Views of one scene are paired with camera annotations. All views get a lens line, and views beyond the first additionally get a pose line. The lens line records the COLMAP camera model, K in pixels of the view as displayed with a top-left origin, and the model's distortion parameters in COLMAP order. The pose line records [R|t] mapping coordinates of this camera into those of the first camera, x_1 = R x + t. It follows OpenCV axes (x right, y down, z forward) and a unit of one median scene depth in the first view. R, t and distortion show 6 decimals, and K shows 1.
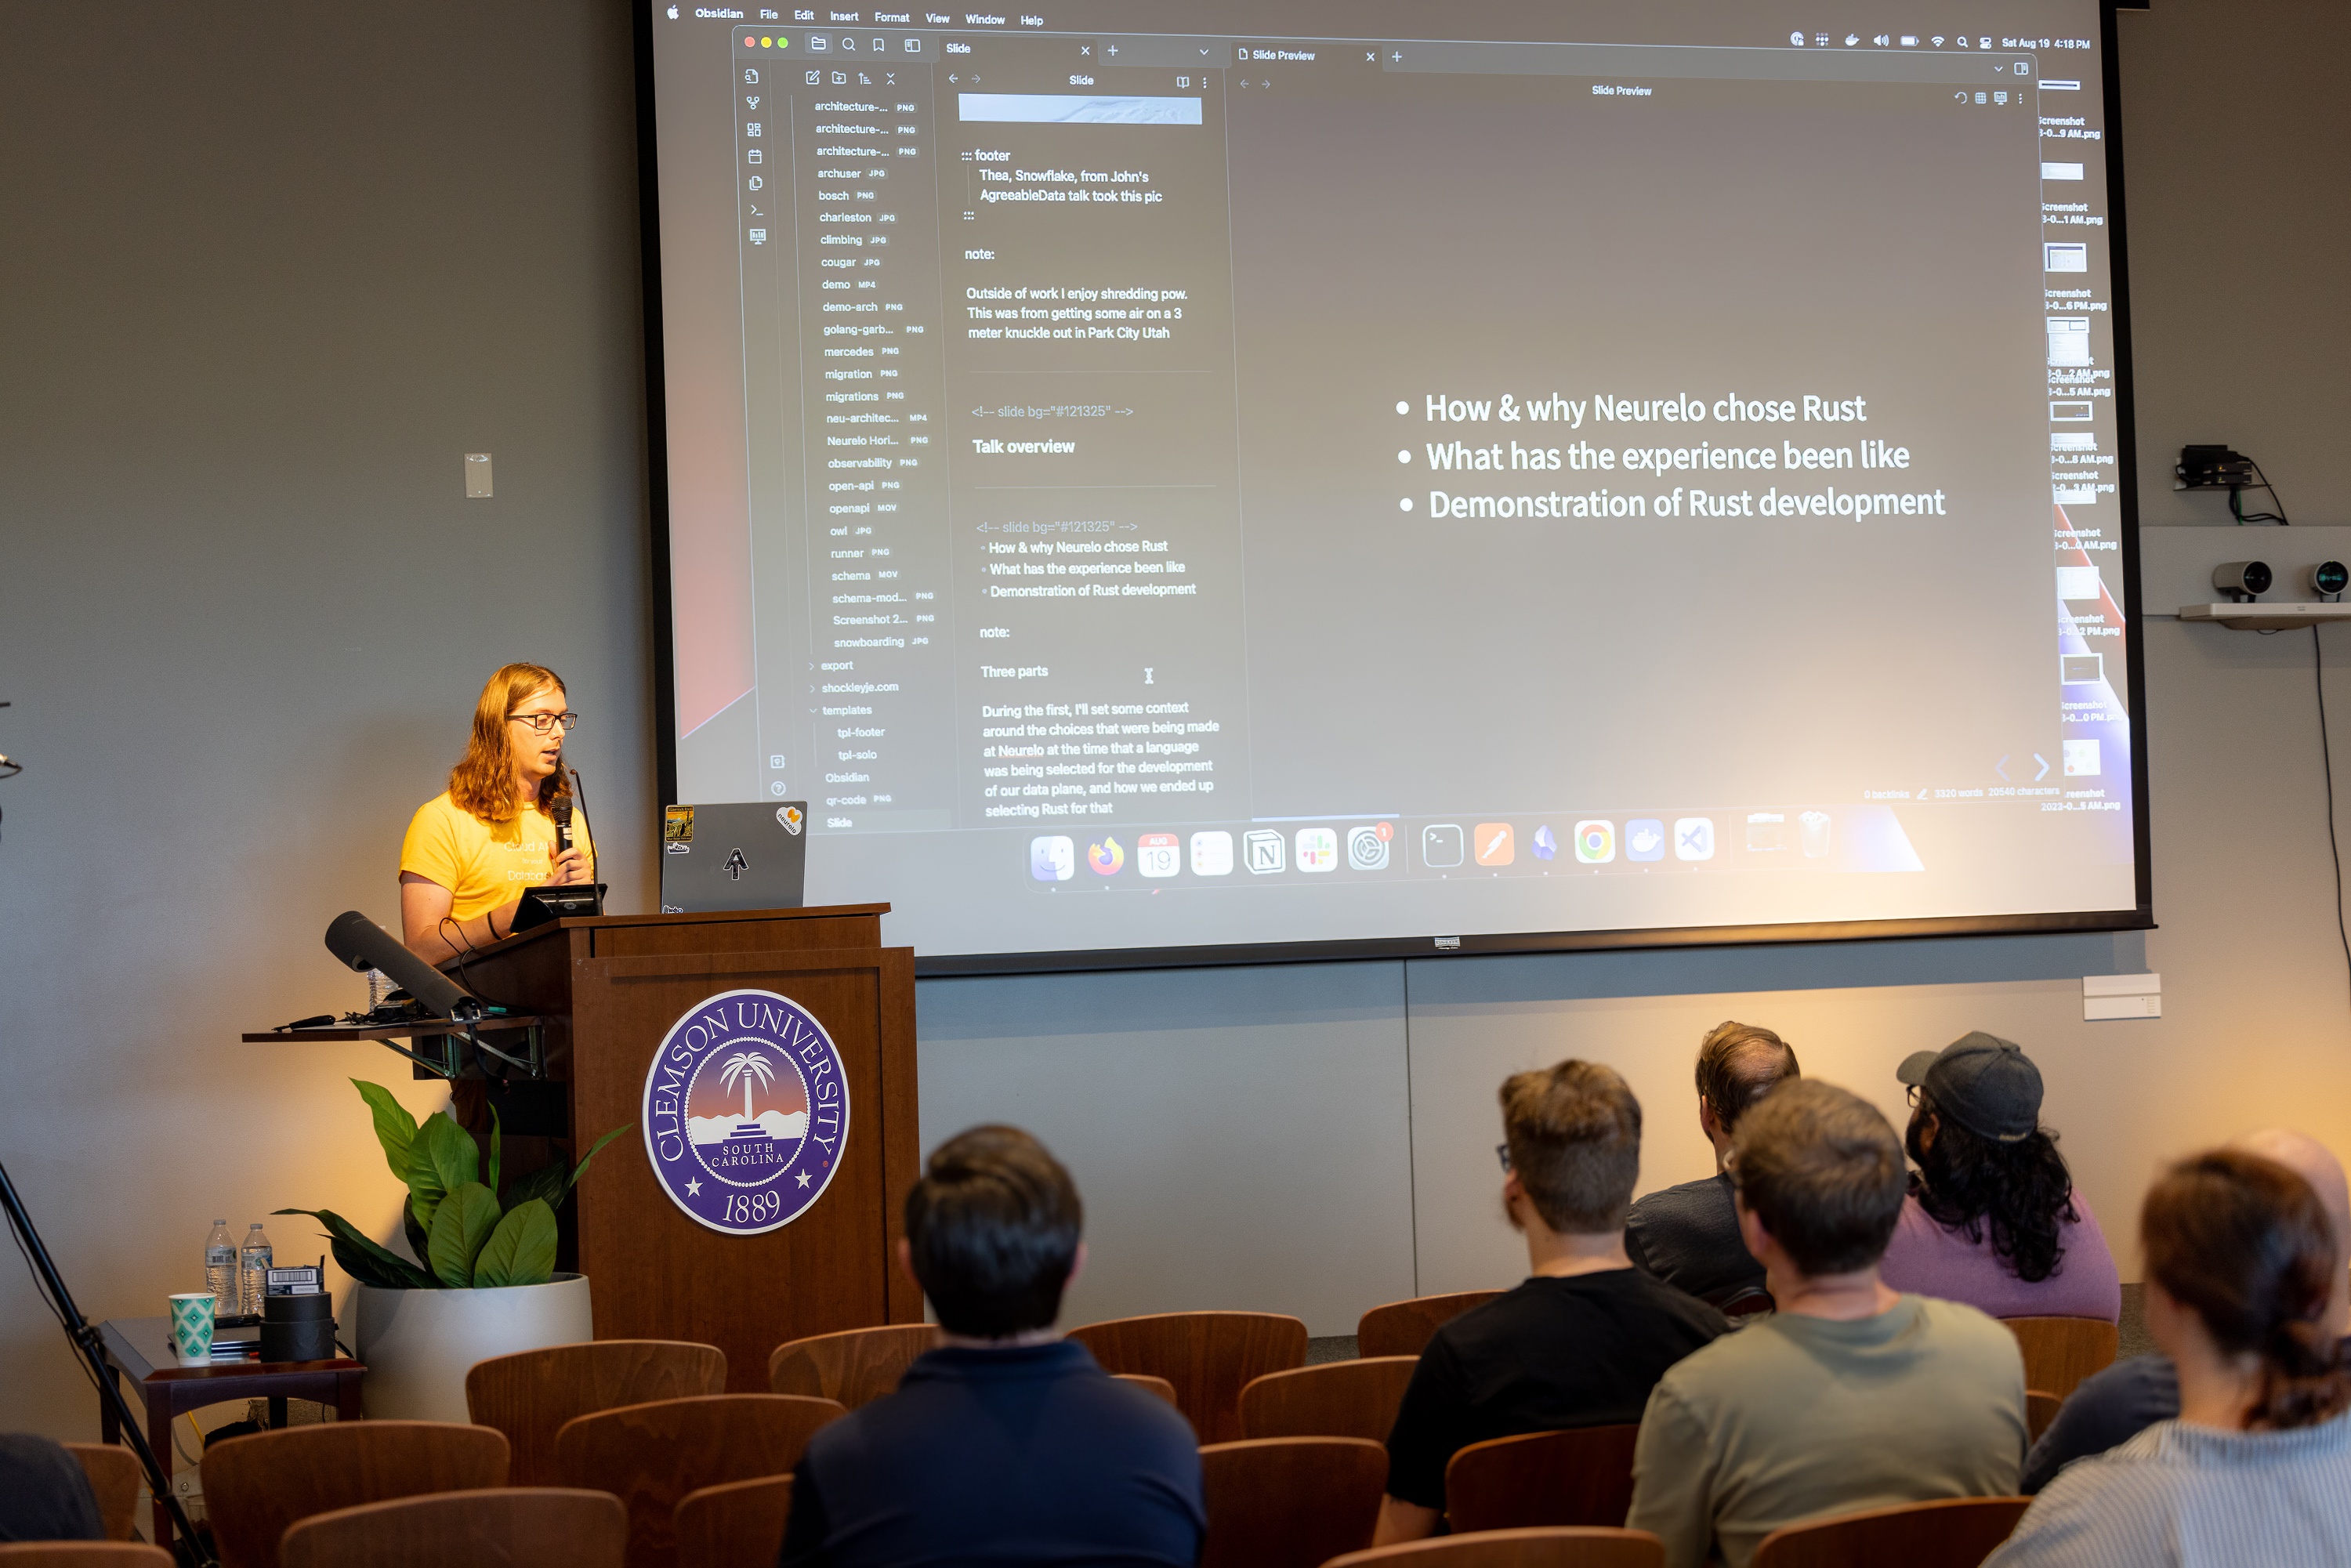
lens RADIAL K [[4964.6, 0, 1171.0], [0, 4964.6, 730.8], [0, 0, 1]] dist [-0.025149, 0.216846]
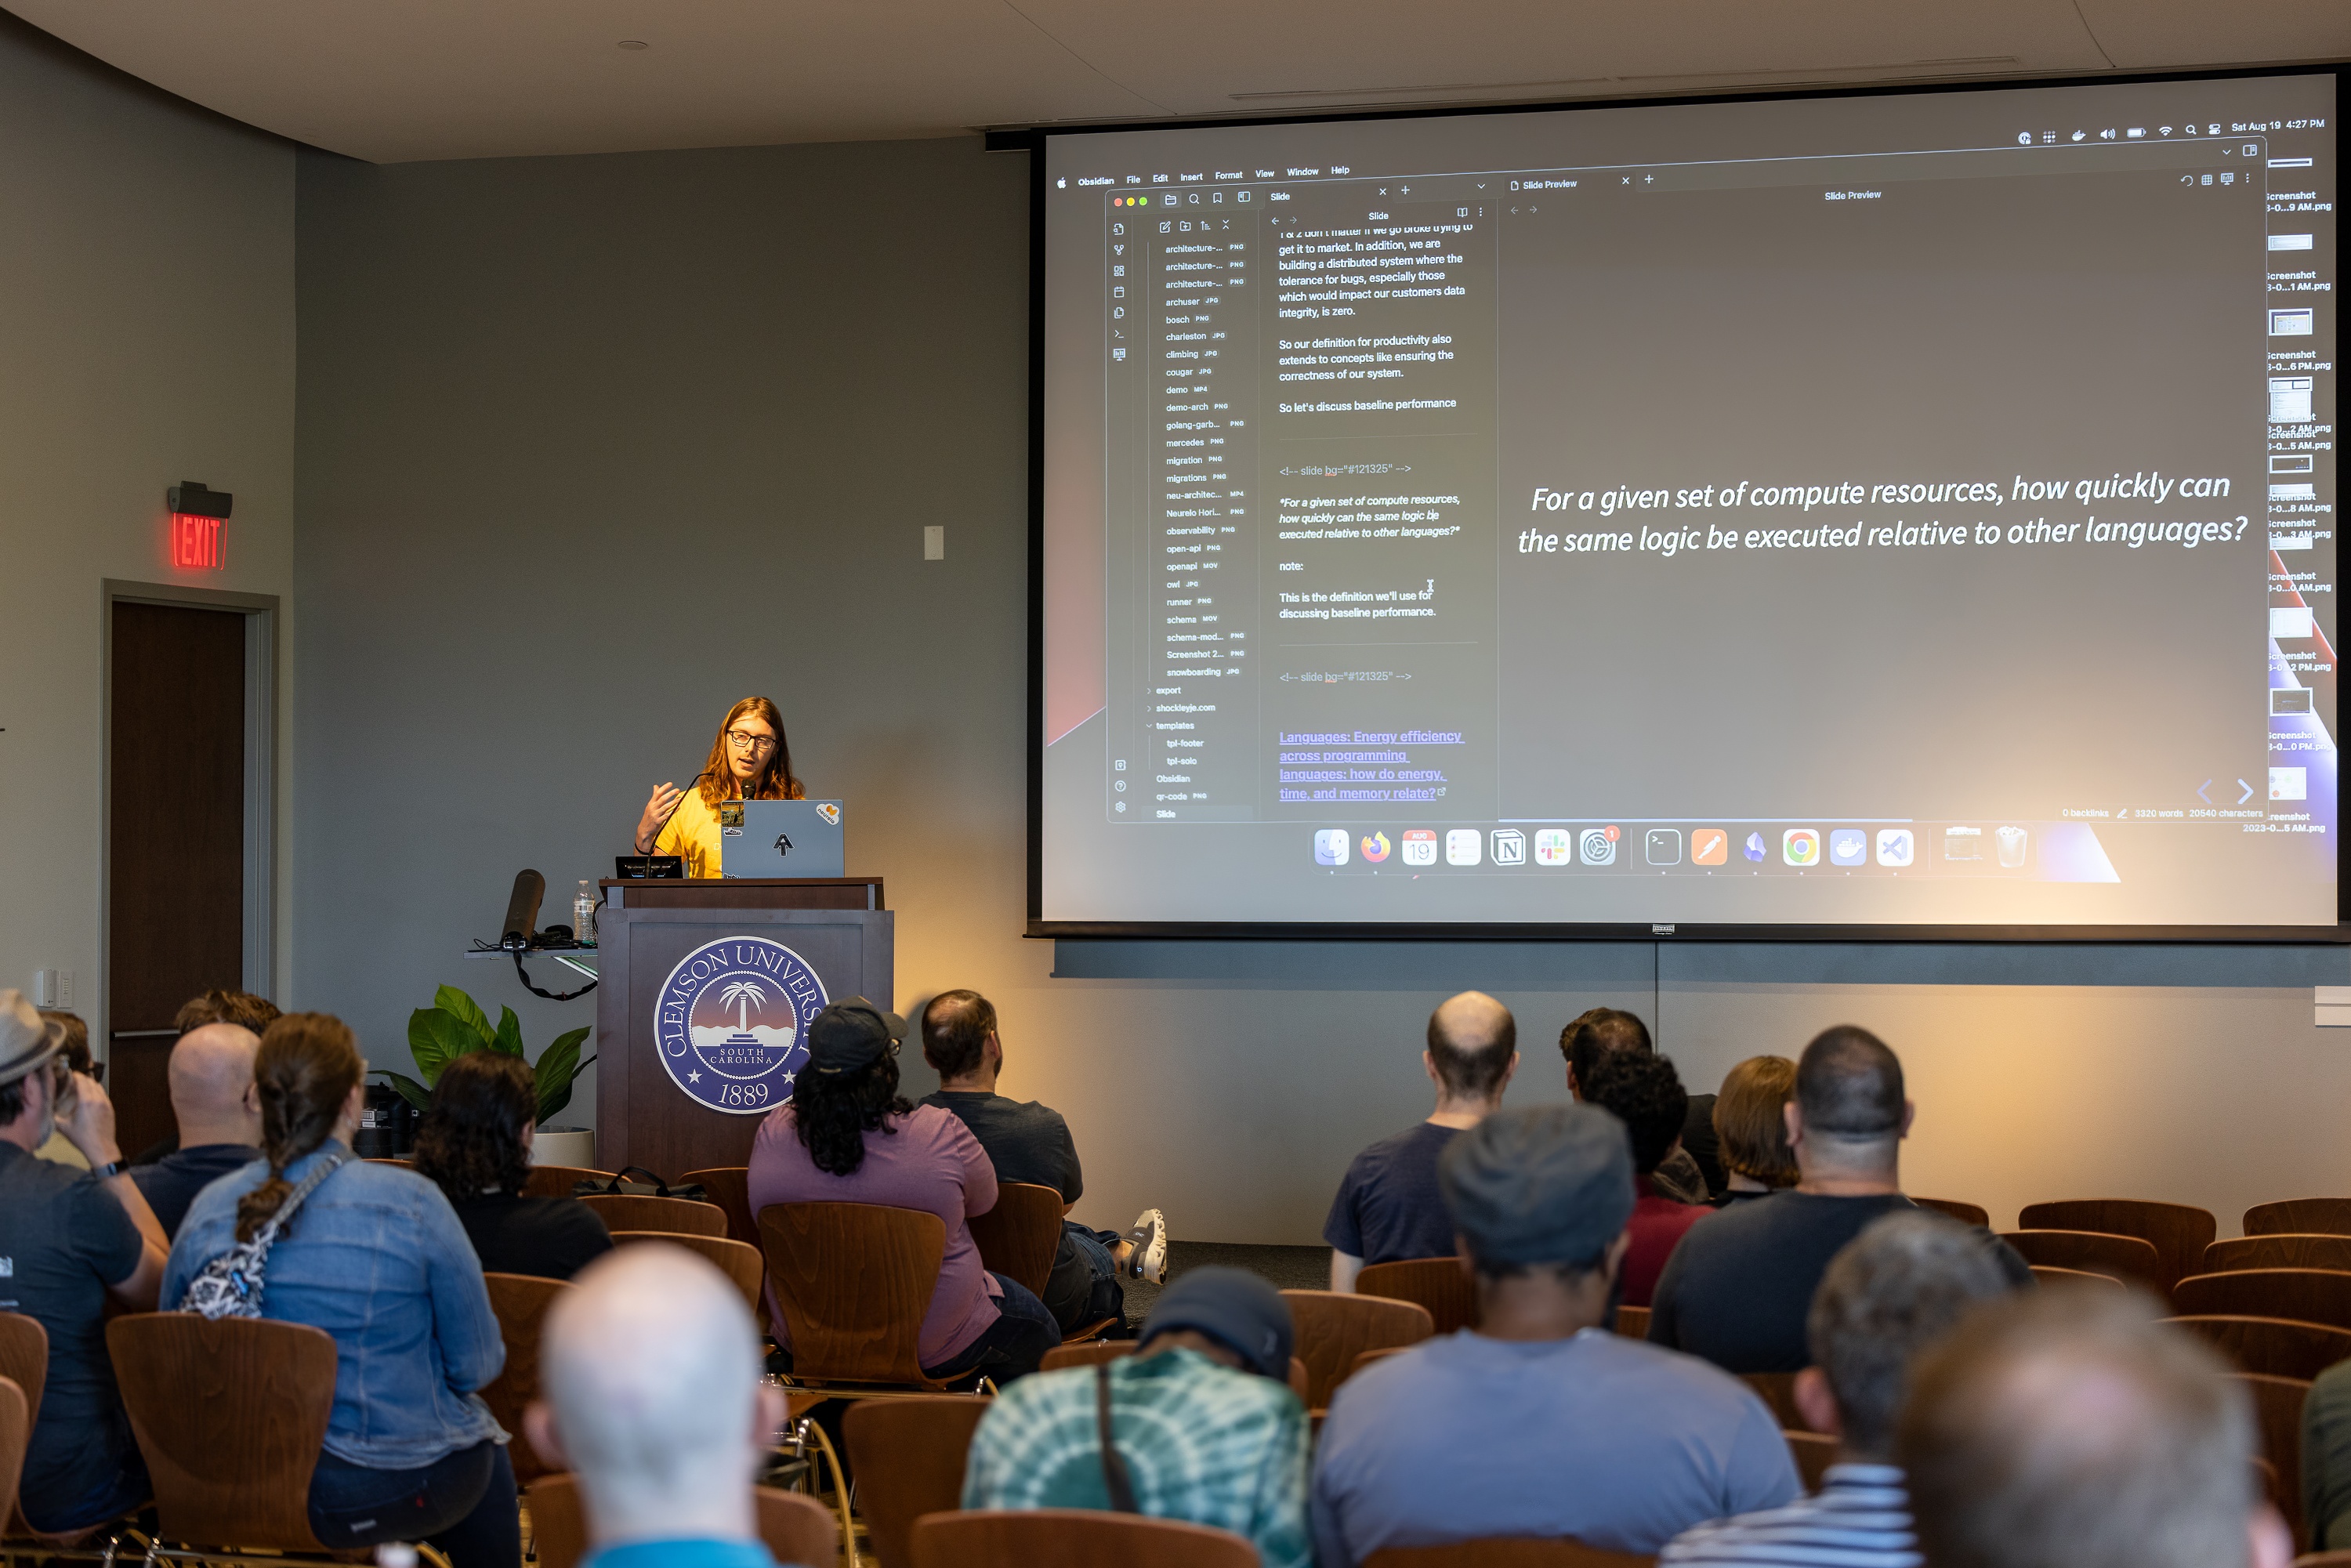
lens RADIAL K [[5086.9, 0, 1168.4], [0, 5086.9, 673.8], [0, 0, 1]] dist [-0.024393, 0.472072]
pose [[0.794567, 0.010244, -0.607089, 0.720202], [-0.009518, 0.999945, 0.004416, -0.023037], [0.607101, 0.002269, 0.794621, -0.034166]]
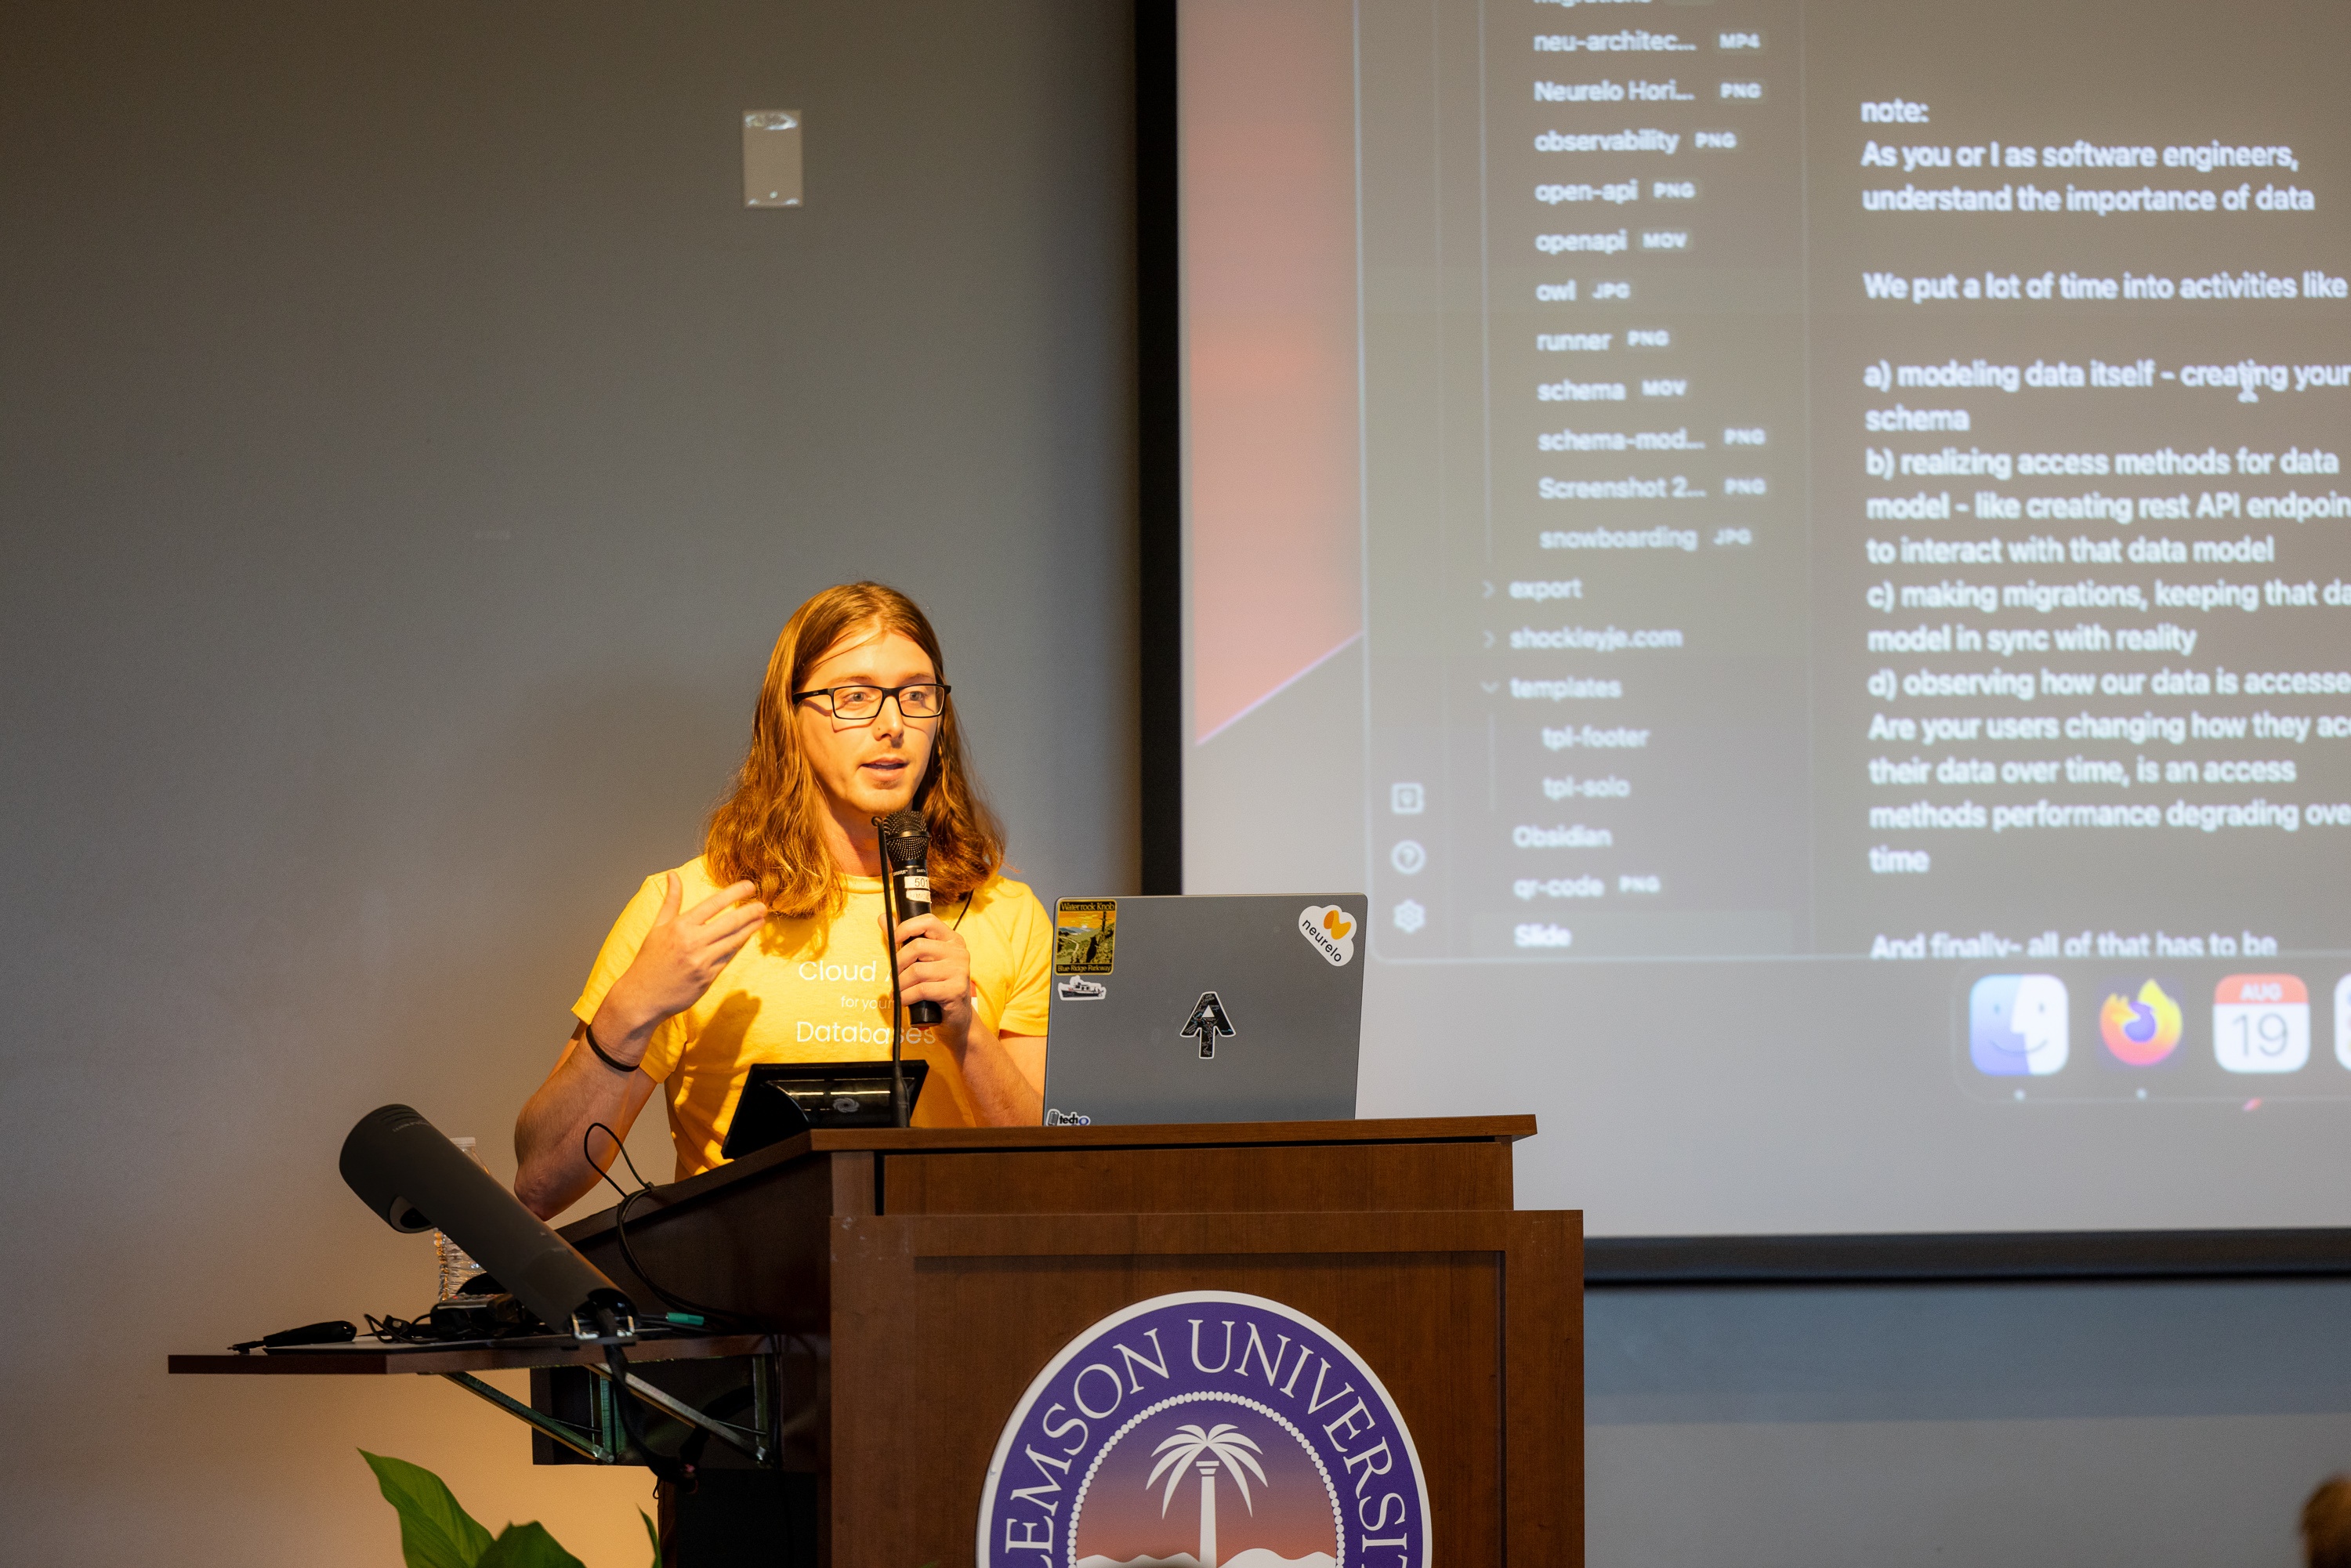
lens RADIAL K [[14042.0, 0, 1177.2], [0, 14042.0, 311.7], [0, 0, 1]] dist [-0.810004, 44.418214]
pose [[0.987394, 0.017957, -0.157257, 0.099764], [-0.021307, 0.999580, -0.019640, -0.012443], [0.156839, 0.022743, 0.987362, -0.266607]]
